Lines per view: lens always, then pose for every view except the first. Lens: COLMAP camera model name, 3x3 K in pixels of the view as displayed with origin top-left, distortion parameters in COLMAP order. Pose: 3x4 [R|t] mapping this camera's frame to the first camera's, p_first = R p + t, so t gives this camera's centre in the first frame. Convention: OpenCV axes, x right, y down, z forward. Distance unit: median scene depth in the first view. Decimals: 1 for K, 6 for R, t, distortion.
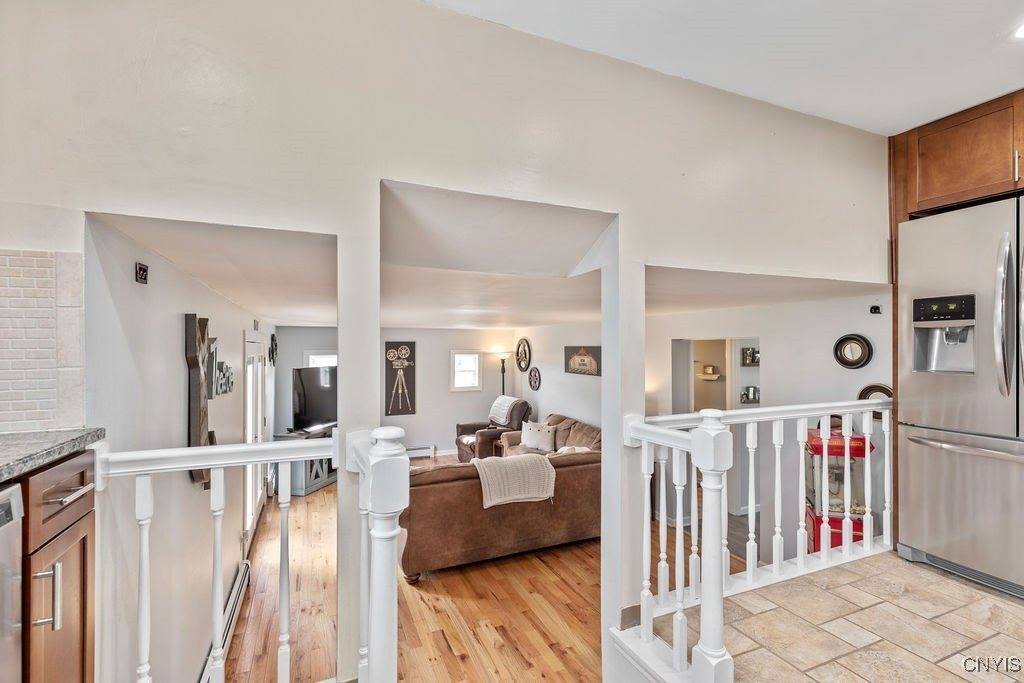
lens RADIAL K [[462.1, 0, 511.9], [0, 462.1, 344.6], [0, 0, 1]] dist [0.004591, 0.000001]
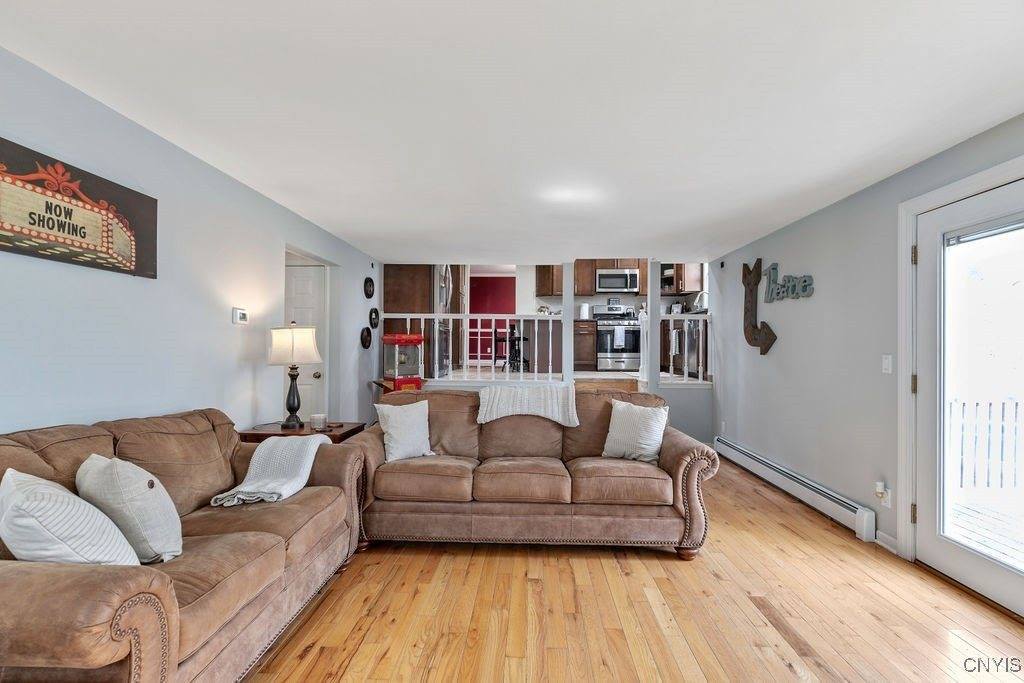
lens RADIAL K [[462.1, 0, 510.8], [0, 462.1, 343.2], [0, 0, 1]] dist [0.004591, 0.000001]
pose [[-0.897767, -0.000769, 0.440470, -0.182197], [-0.008627, 0.999837, -0.015838, 0.096278], [-0.440387, -0.018019, -0.897627, 0.926395]]
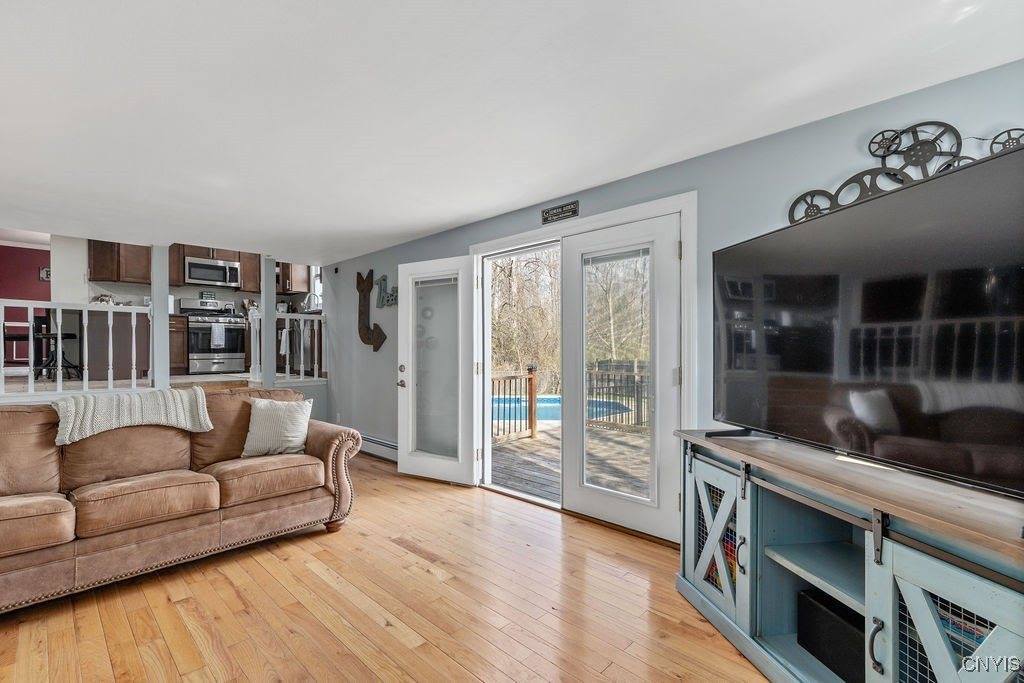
lens RADIAL K [[462.1, 0, 507.5], [0, 462.1, 351.1], [0, 0, 1]] dist [0.004591, 0.000001]
pose [[-0.926857, 0.003804, -0.375396, -0.134590], [0.005186, 0.999983, -0.002673, 0.100844], [0.375379, -0.004424, -0.926861, 0.976057]]
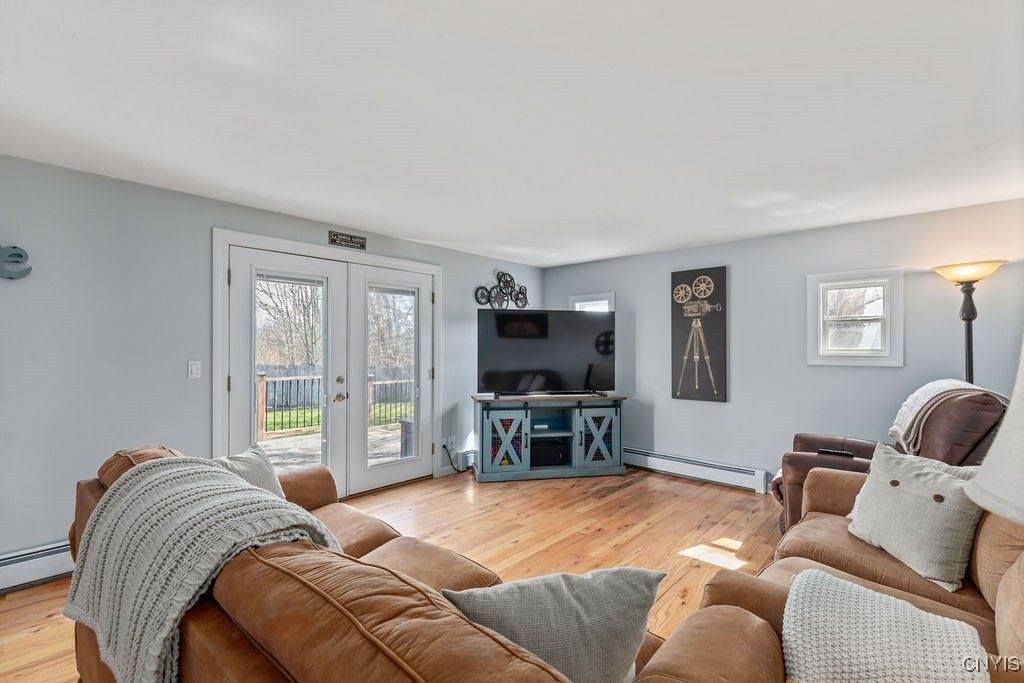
lens RADIAL K [[462.1, 0, 508.7], [0, 462.1, 344.1], [0, 0, 1]] dist [0.004591, 0.000001]
pose [[0.418798, -0.008011, -0.908044, 0.171298], [0.004064, 0.999968, -0.006948, 0.087447], [0.908070, -0.000781, 0.418817, 0.559999]]
